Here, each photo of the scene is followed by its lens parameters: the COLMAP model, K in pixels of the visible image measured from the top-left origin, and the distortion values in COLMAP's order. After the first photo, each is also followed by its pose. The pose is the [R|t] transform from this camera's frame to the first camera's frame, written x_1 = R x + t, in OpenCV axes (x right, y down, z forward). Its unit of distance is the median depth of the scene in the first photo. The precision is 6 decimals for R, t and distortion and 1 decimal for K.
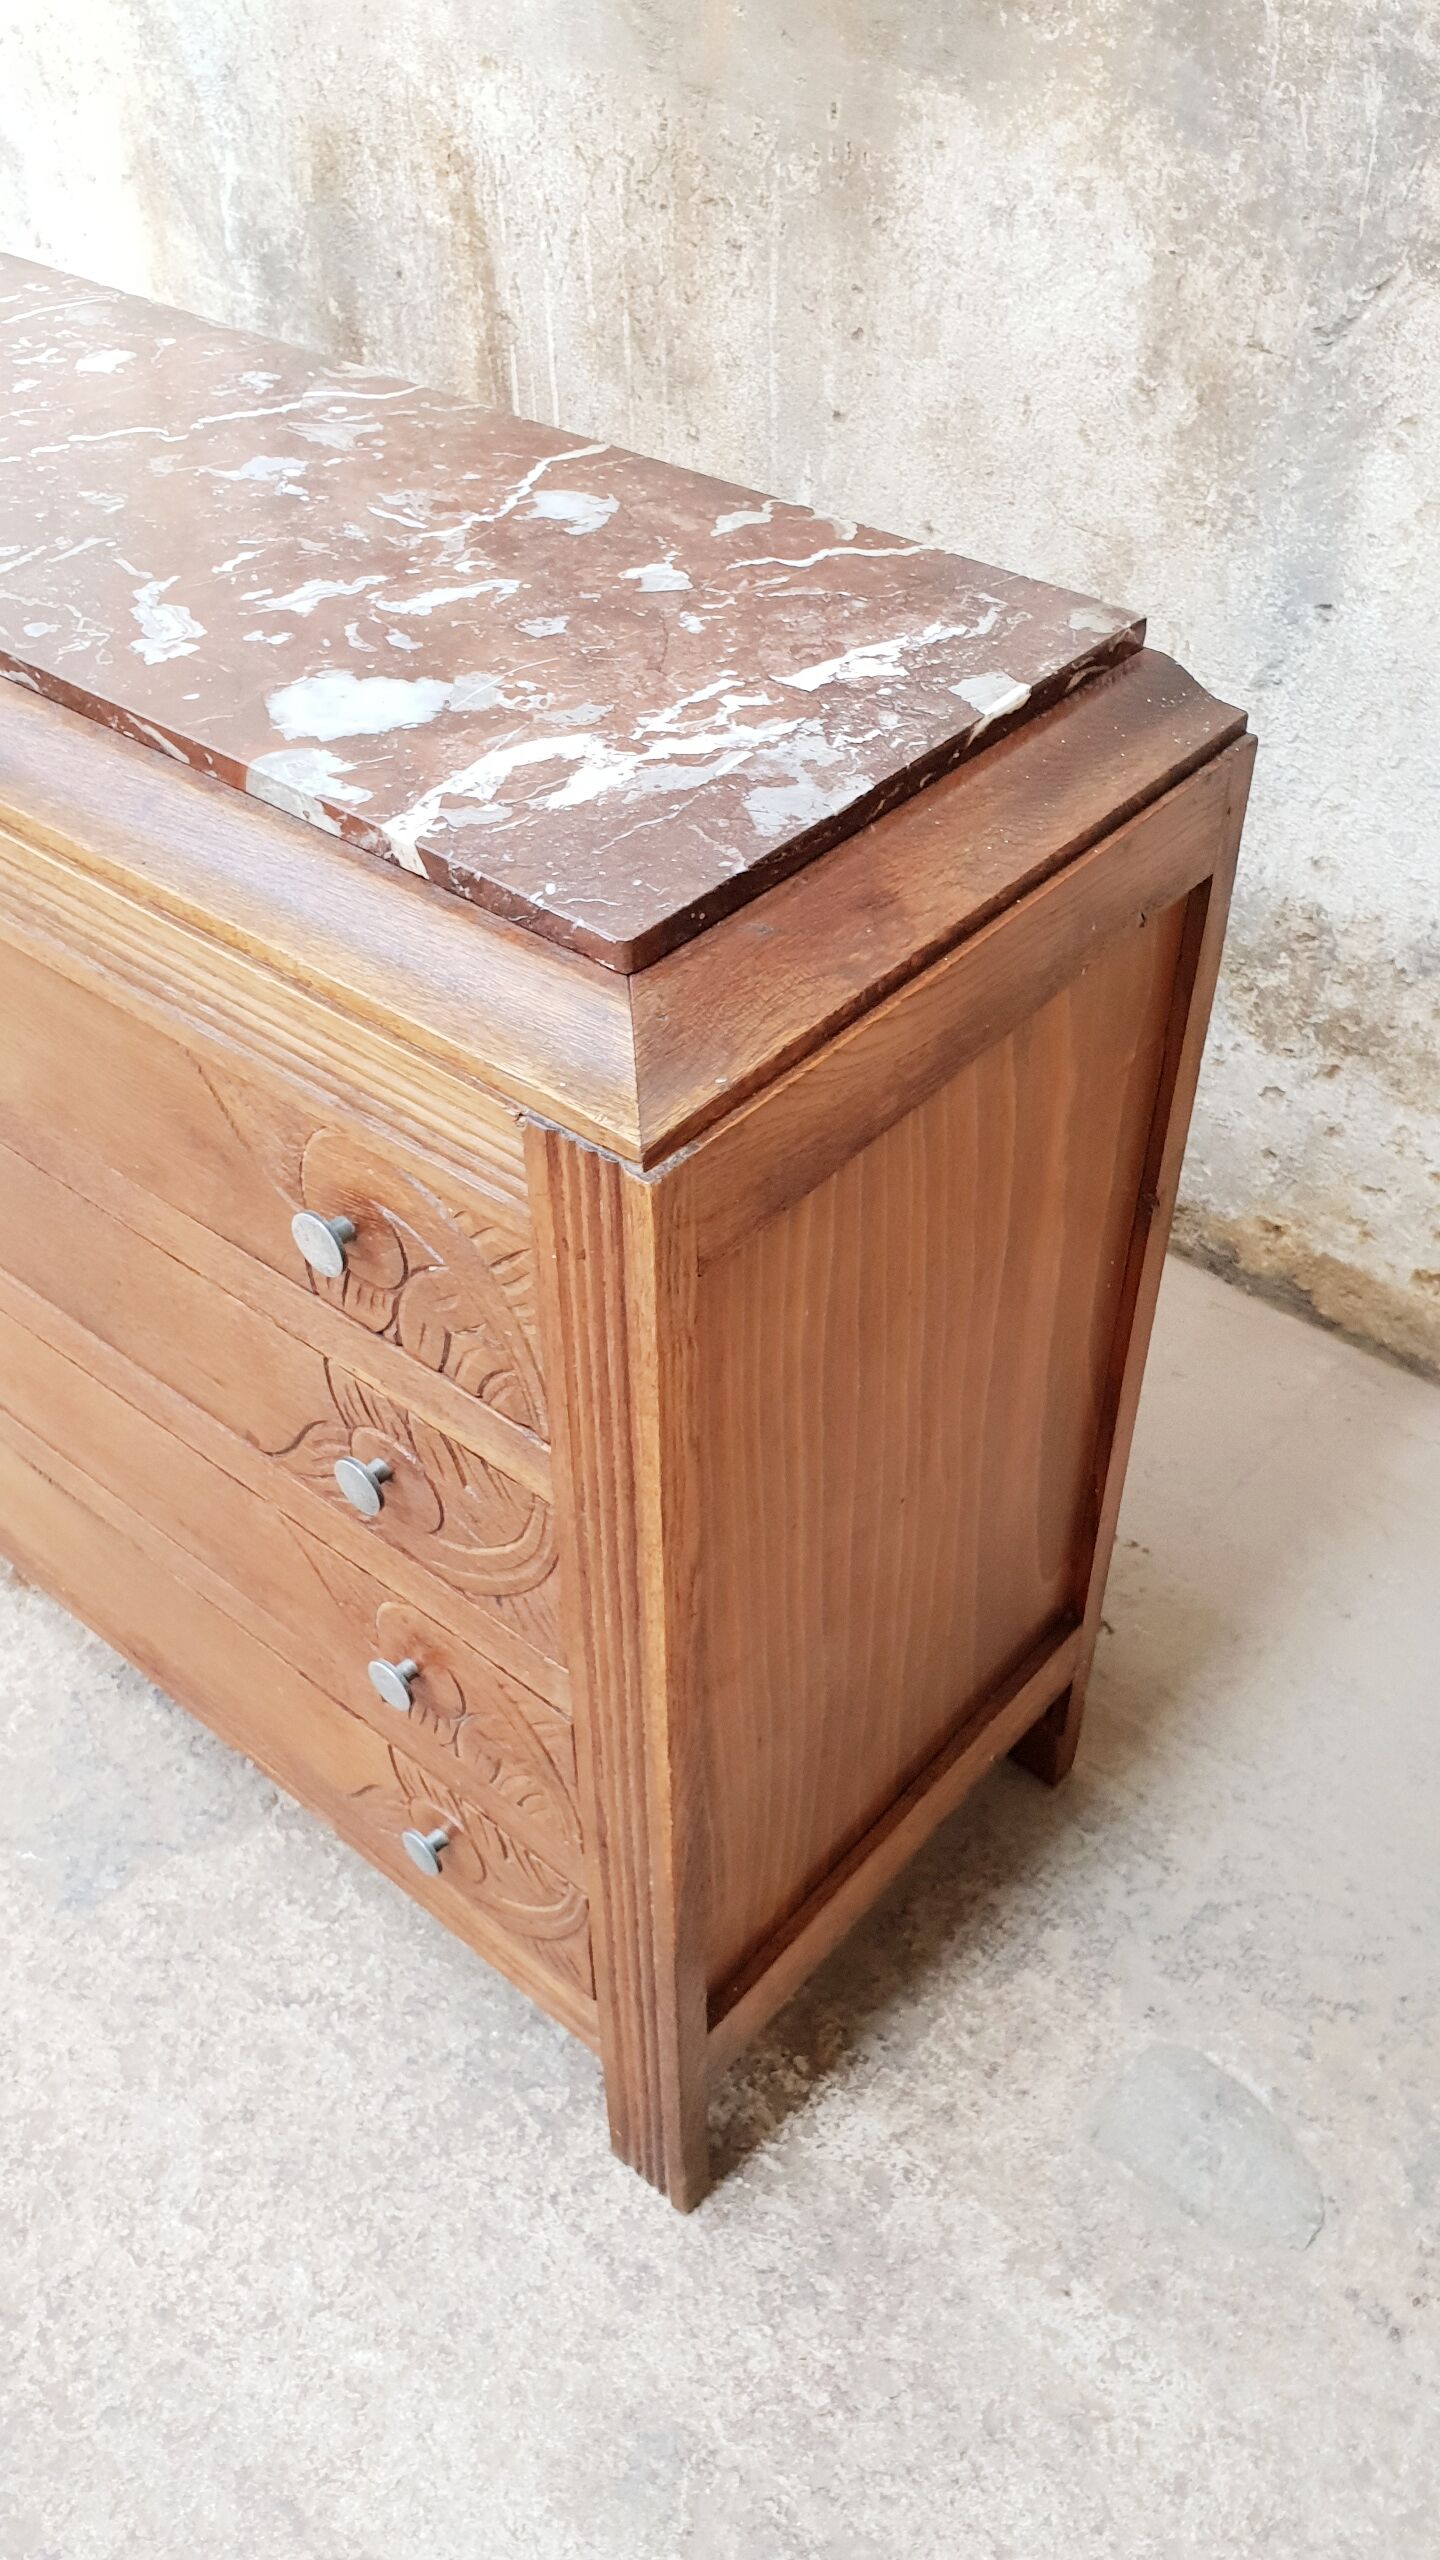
lens RADIAL K [[2018.4, 0, 756.7], [0, 2018.4, 1293.0], [0, 0, 1]] dist [-0.009036, 0.024004]
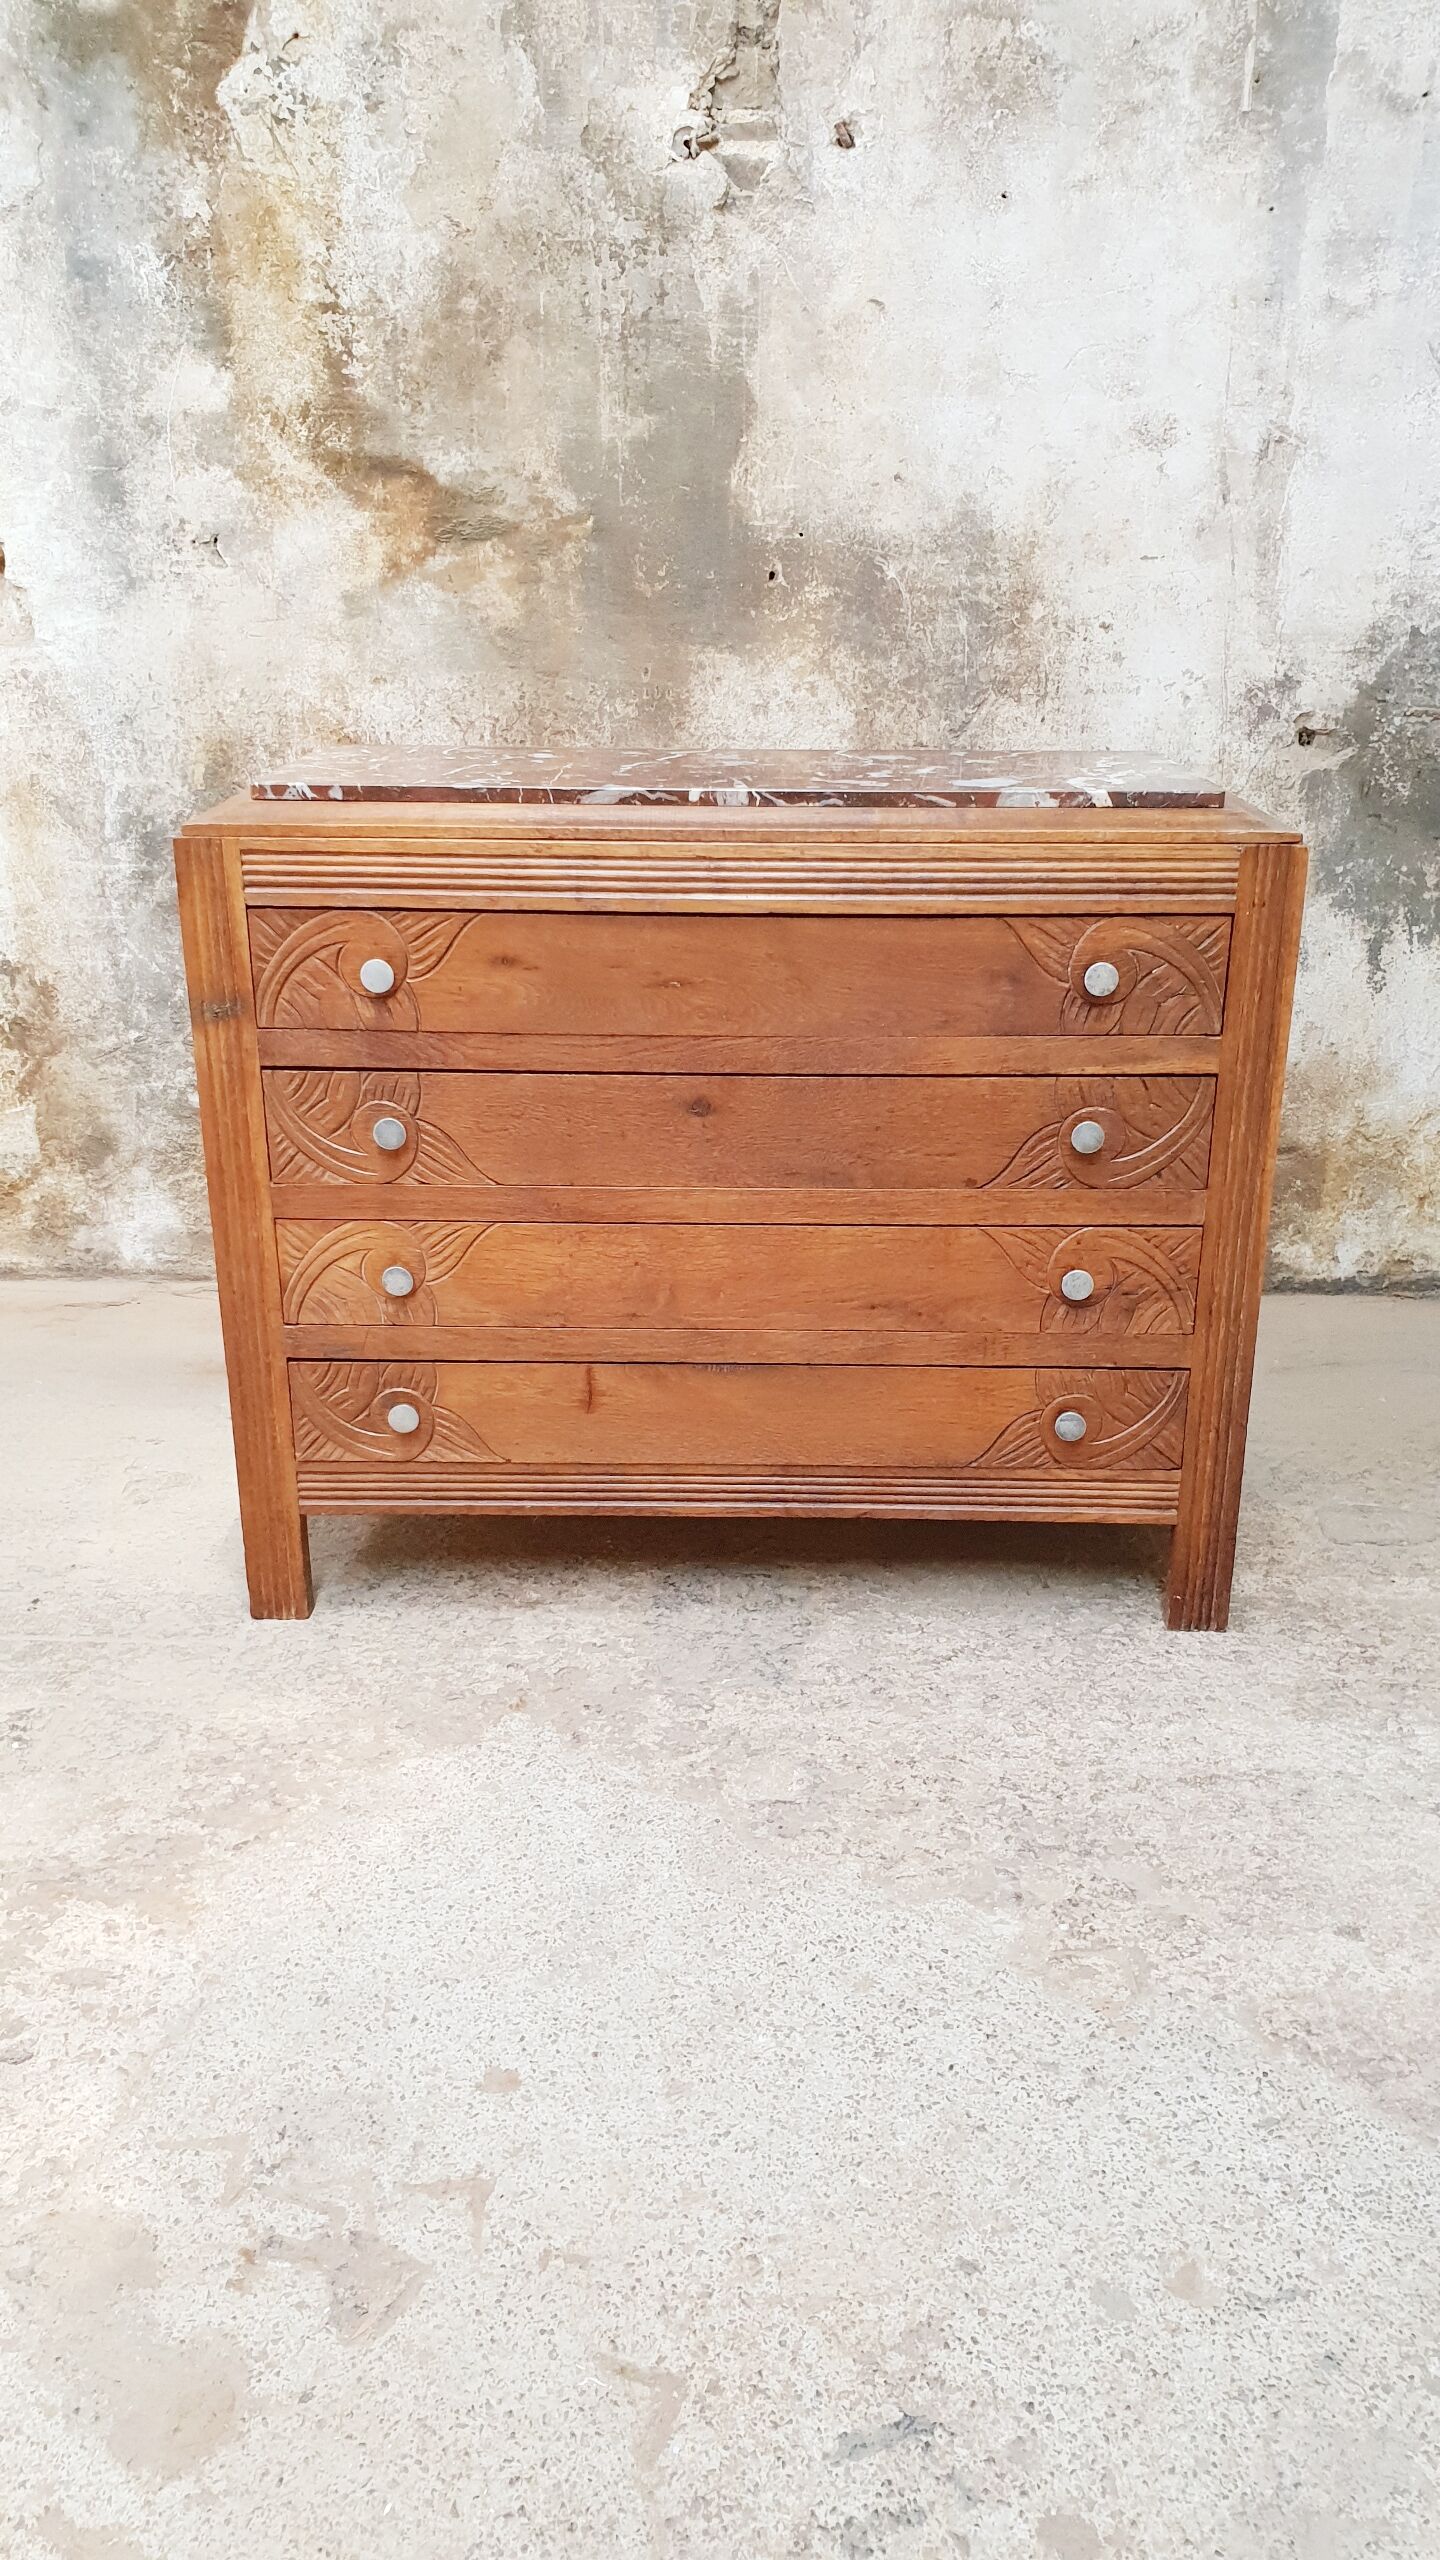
lens RADIAL K [[2018.4, 0, 753.8], [0, 2018.4, 1290.8], [0, 0, 1]] dist [-0.009036, 0.024004]
pose [[0.778087, -0.225126, 0.586429, -1.151196], [0.420257, 0.880427, -0.219617, 0.366341], [-0.466866, 0.417332, 0.779660, -0.241133]]
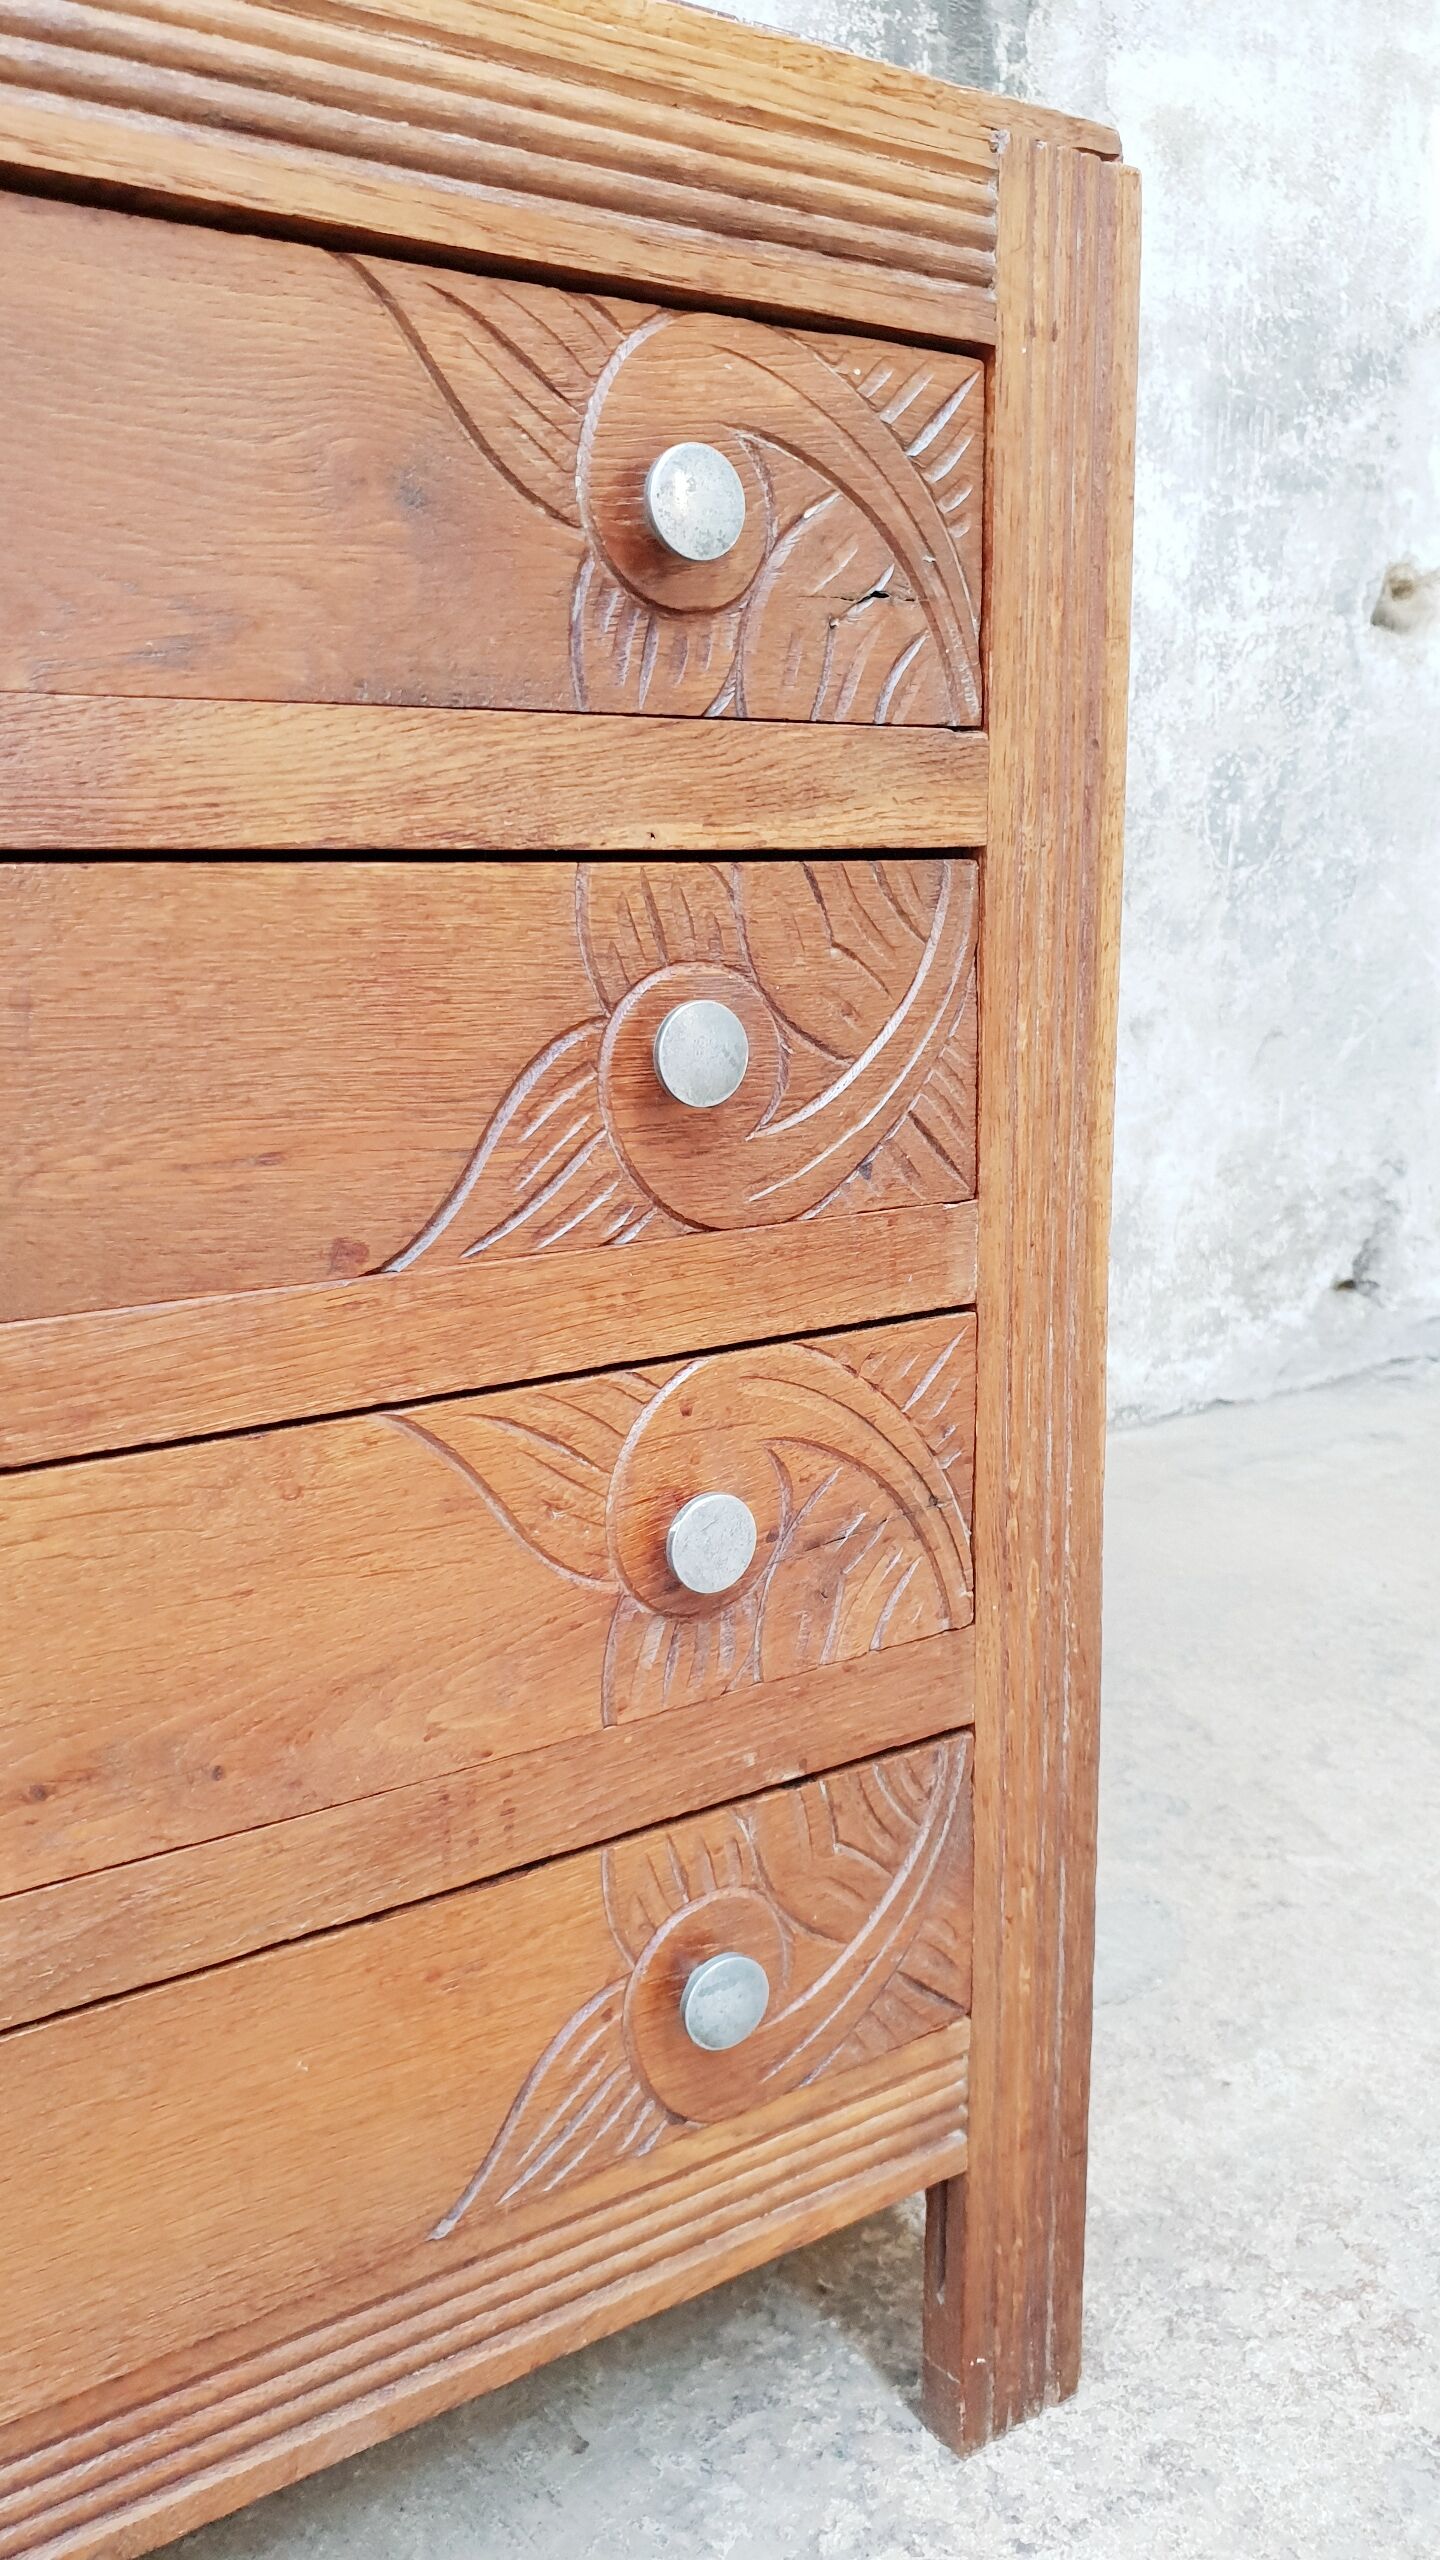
lens RADIAL K [[2018.4, 0, 743.1], [0, 2018.4, 1277.8], [0, 0, 1]] dist [-0.009036, 0.024004]
pose [[0.277065, -0.196639, 0.940515, -0.541731], [0.651424, 0.757977, -0.033427, 0.121911], [-0.706316, 0.621935, 0.338104, 0.566052]]
